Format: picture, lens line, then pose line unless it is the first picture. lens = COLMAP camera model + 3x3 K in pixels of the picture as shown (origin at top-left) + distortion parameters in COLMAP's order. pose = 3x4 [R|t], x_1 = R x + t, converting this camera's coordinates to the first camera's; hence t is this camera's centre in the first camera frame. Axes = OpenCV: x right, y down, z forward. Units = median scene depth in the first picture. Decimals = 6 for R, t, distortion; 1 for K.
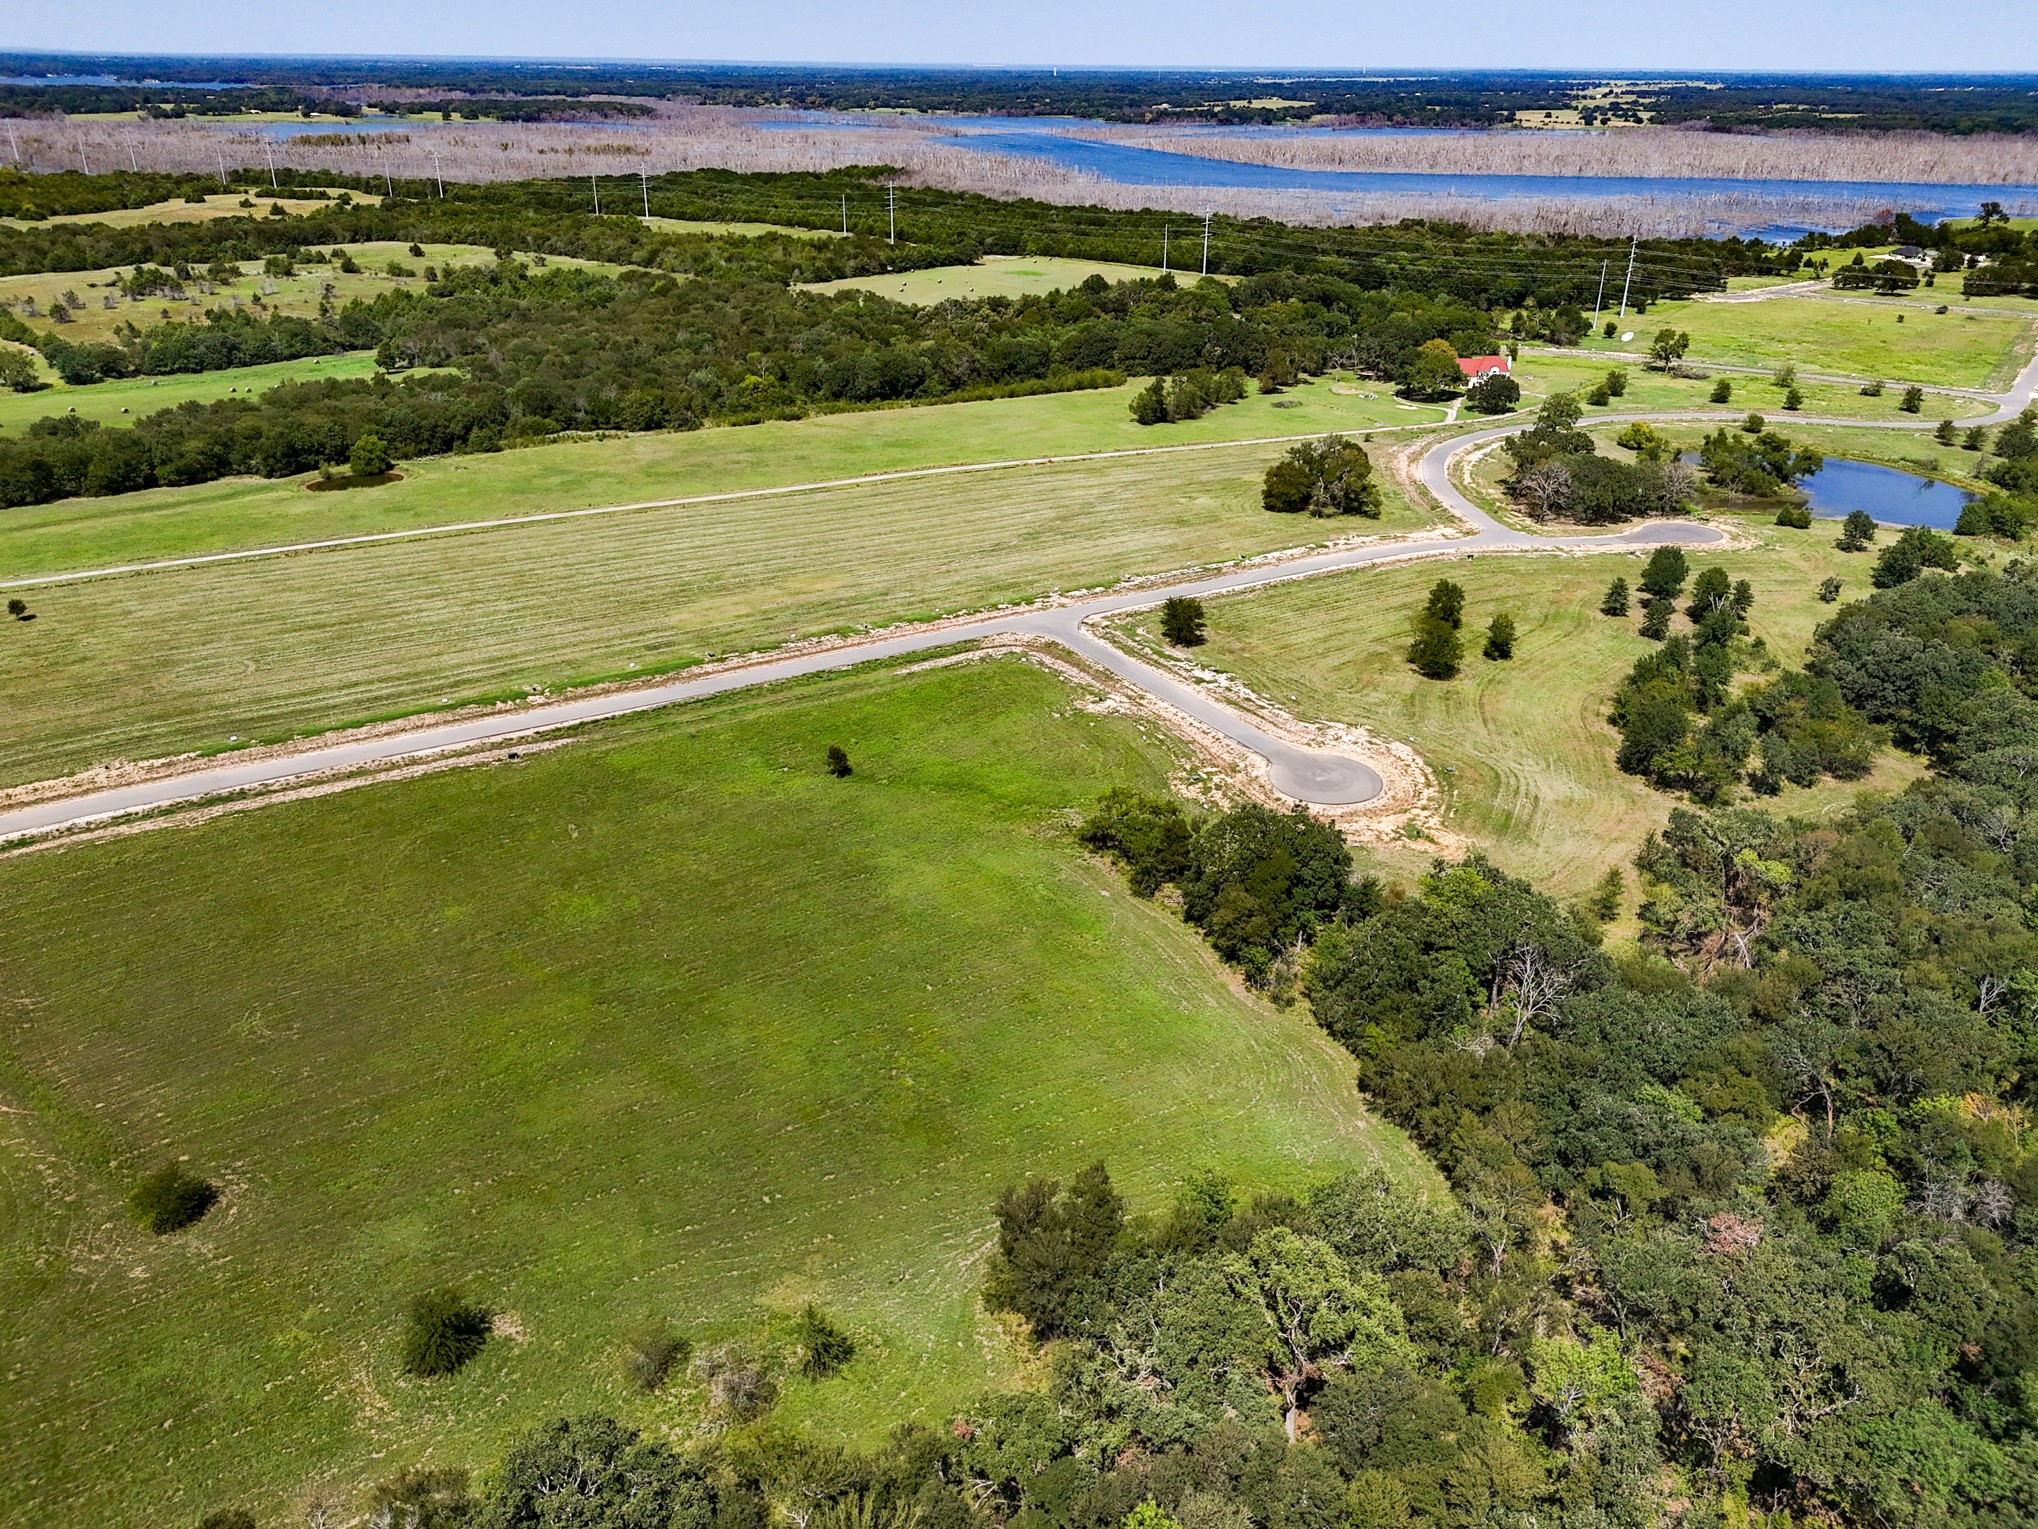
lens RADIAL K [[1497.0, 0, 1024.8], [0, 1497.0, 770.8], [0, 0, 1]] dist [0.058642, -0.053278]
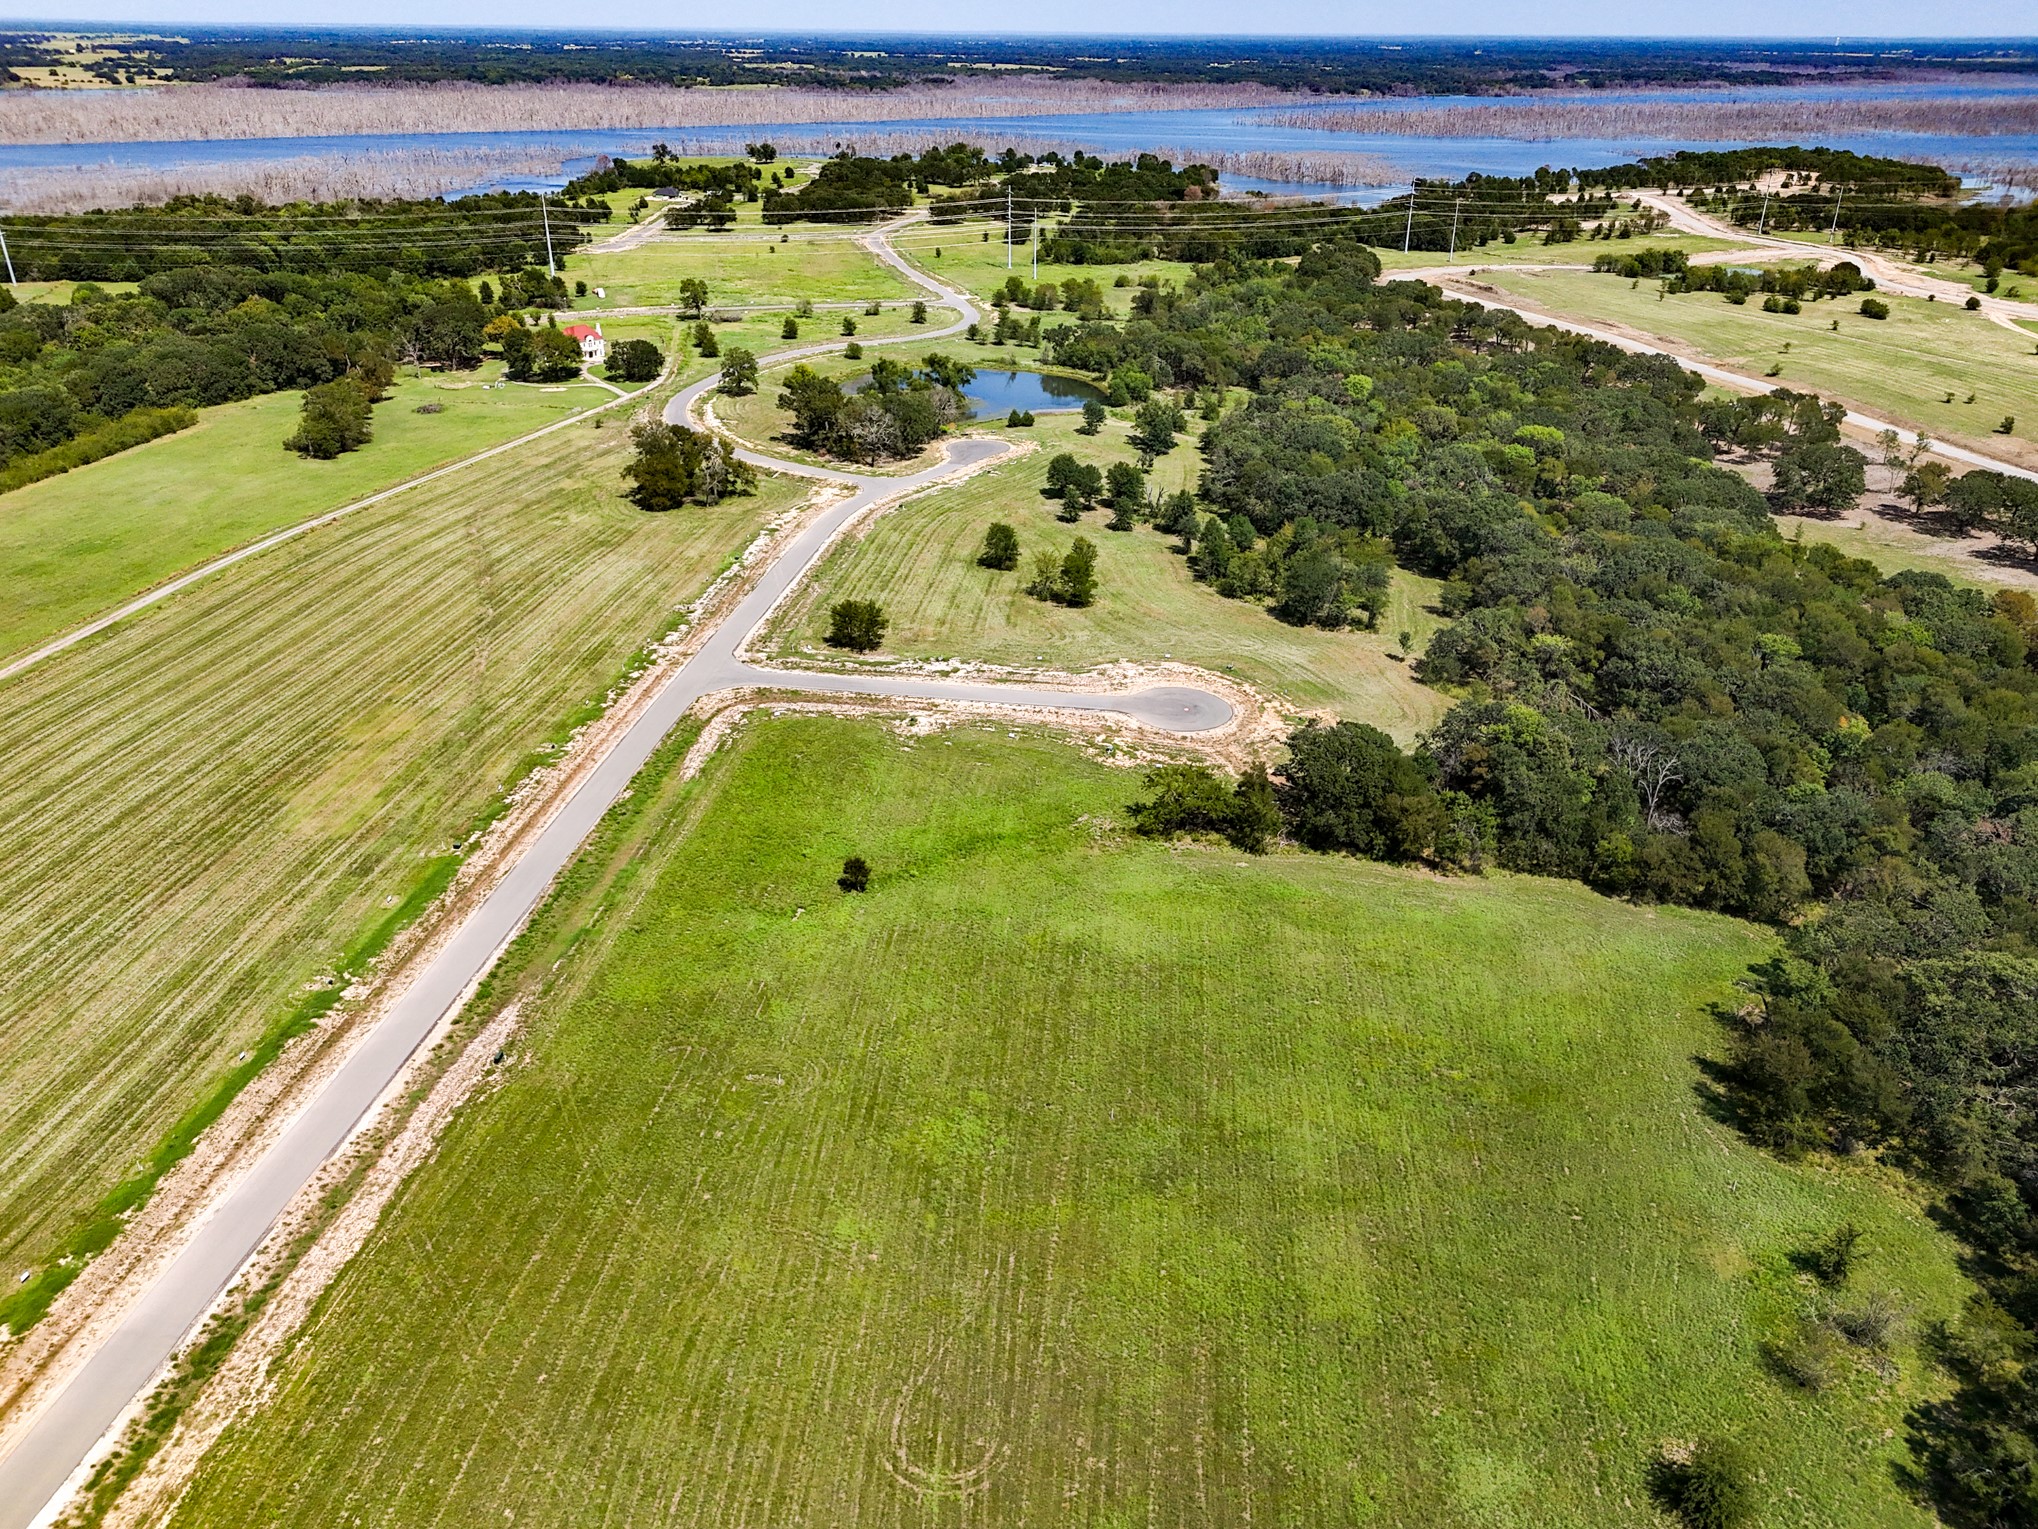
lens RADIAL K [[1497.0, 0, 1027.6], [0, 1497.0, 759.8], [0, 0, 1]] dist [0.058642, -0.053278]
pose [[0.633411, -0.343256, 0.693517, -0.488571], [0.329550, 0.930553, 0.159589, -0.131315], [-0.700134, 0.127463, 0.702542, 0.266718]]
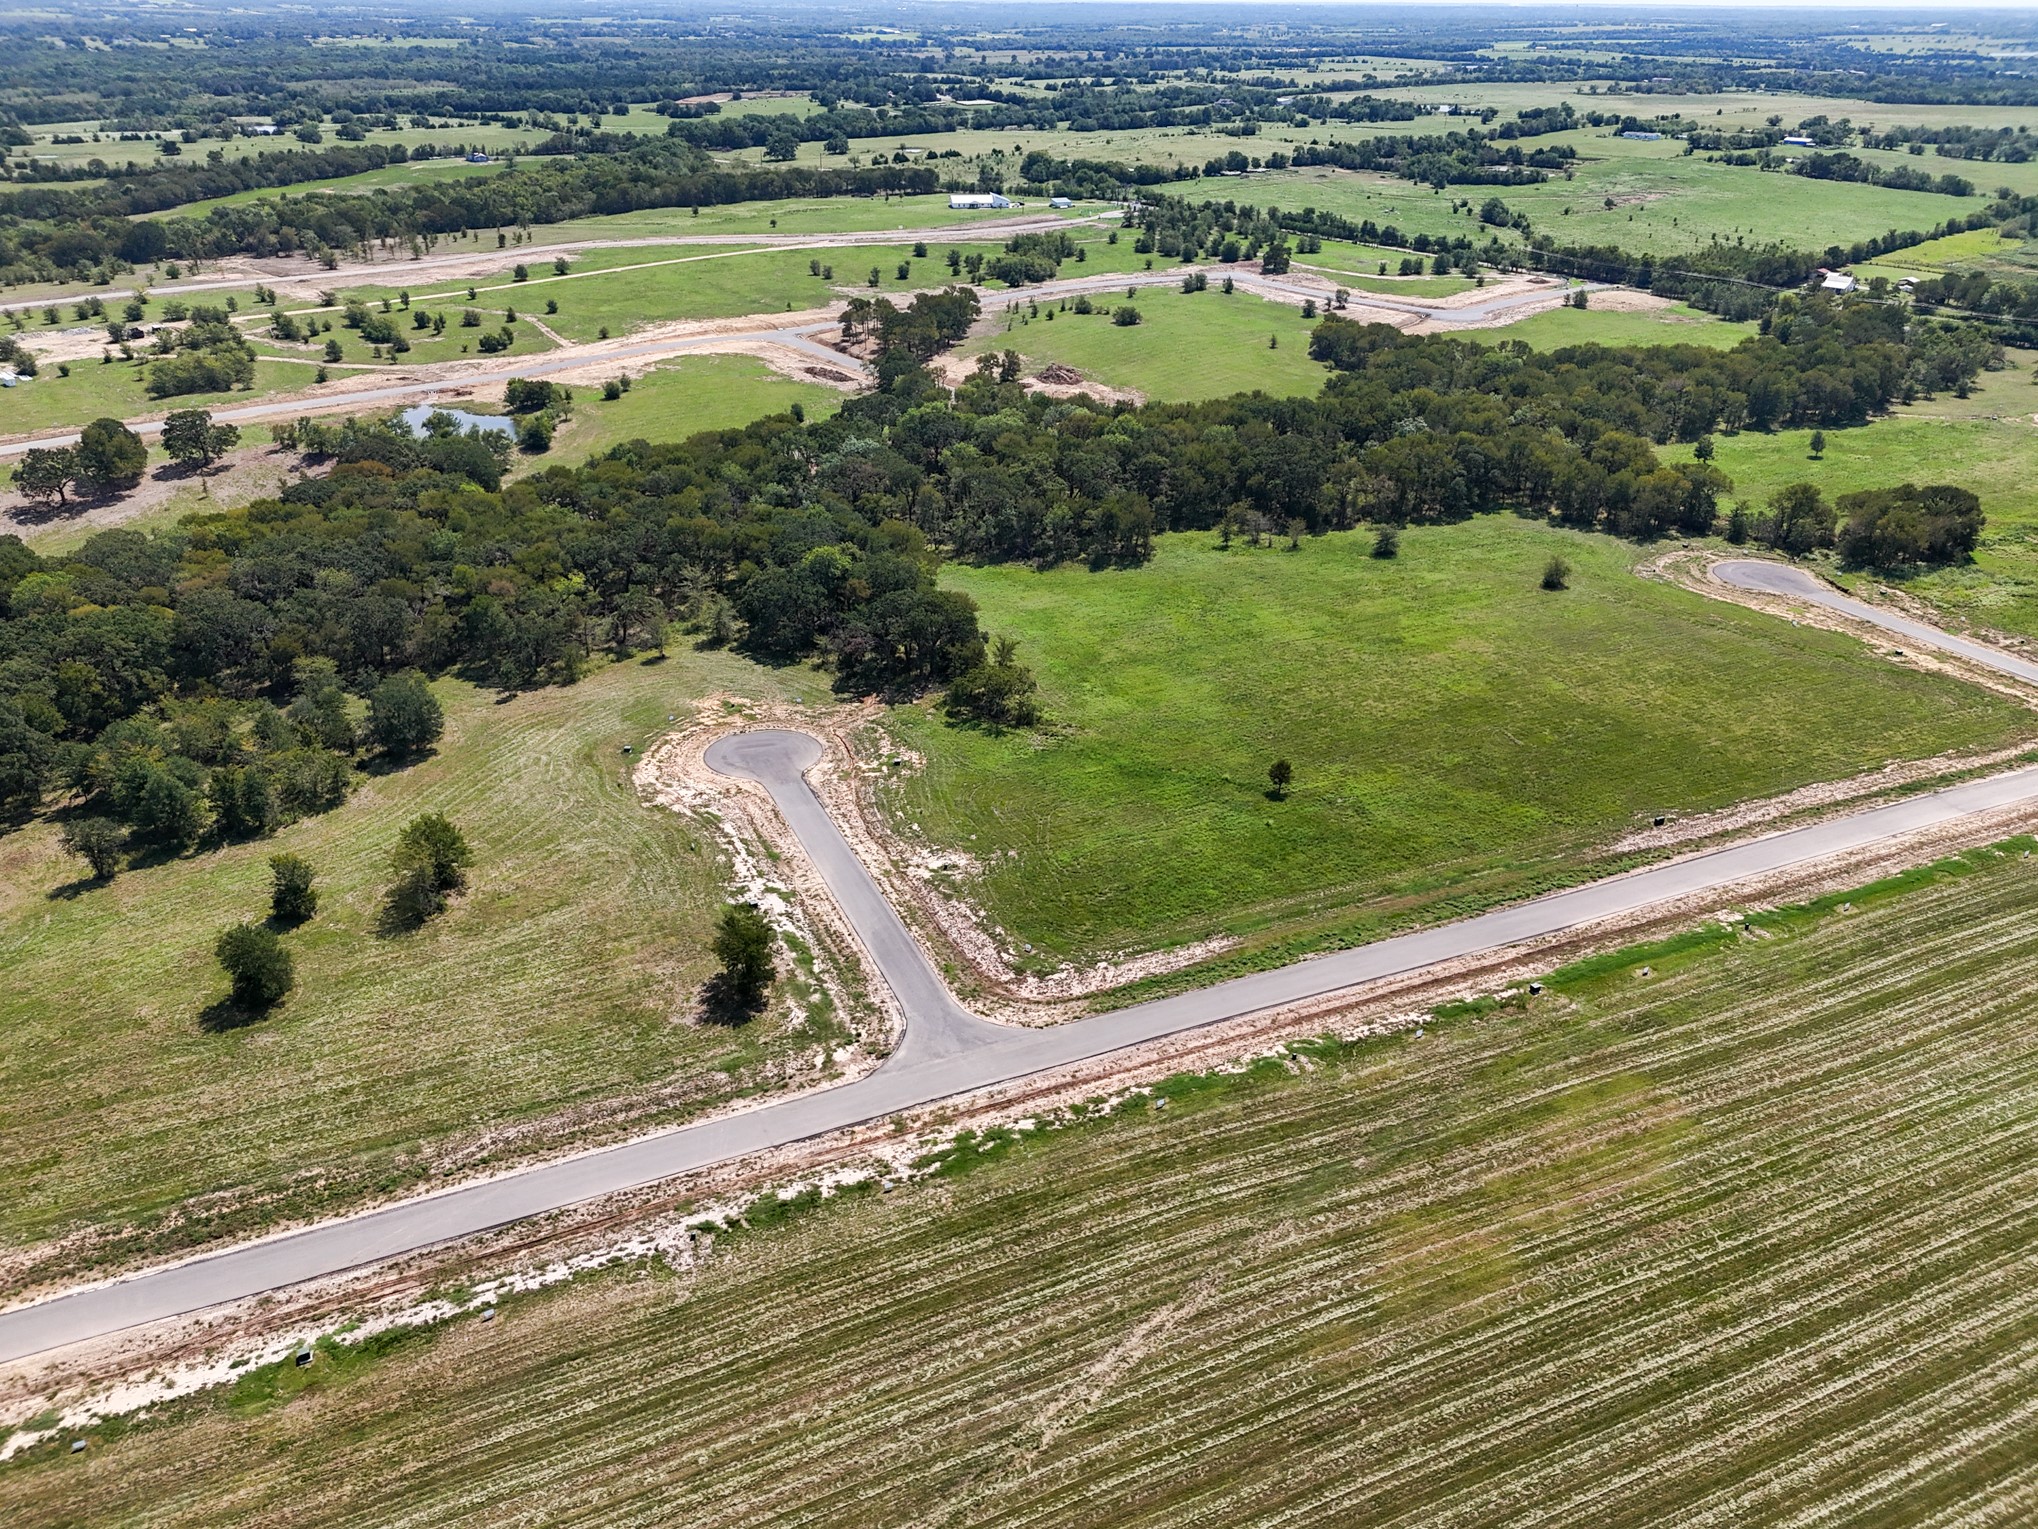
lens RADIAL K [[1497.0, 0, 1018.5], [0, 1497.0, 753.7], [0, 0, 1]] dist [0.058642, -0.053278]
pose [[-0.987316, -0.089234, 0.131315, -0.068004], [0.048533, 0.617872, 0.784779, -0.583874], [-0.151165, 0.781199, -0.605704, 1.233168]]
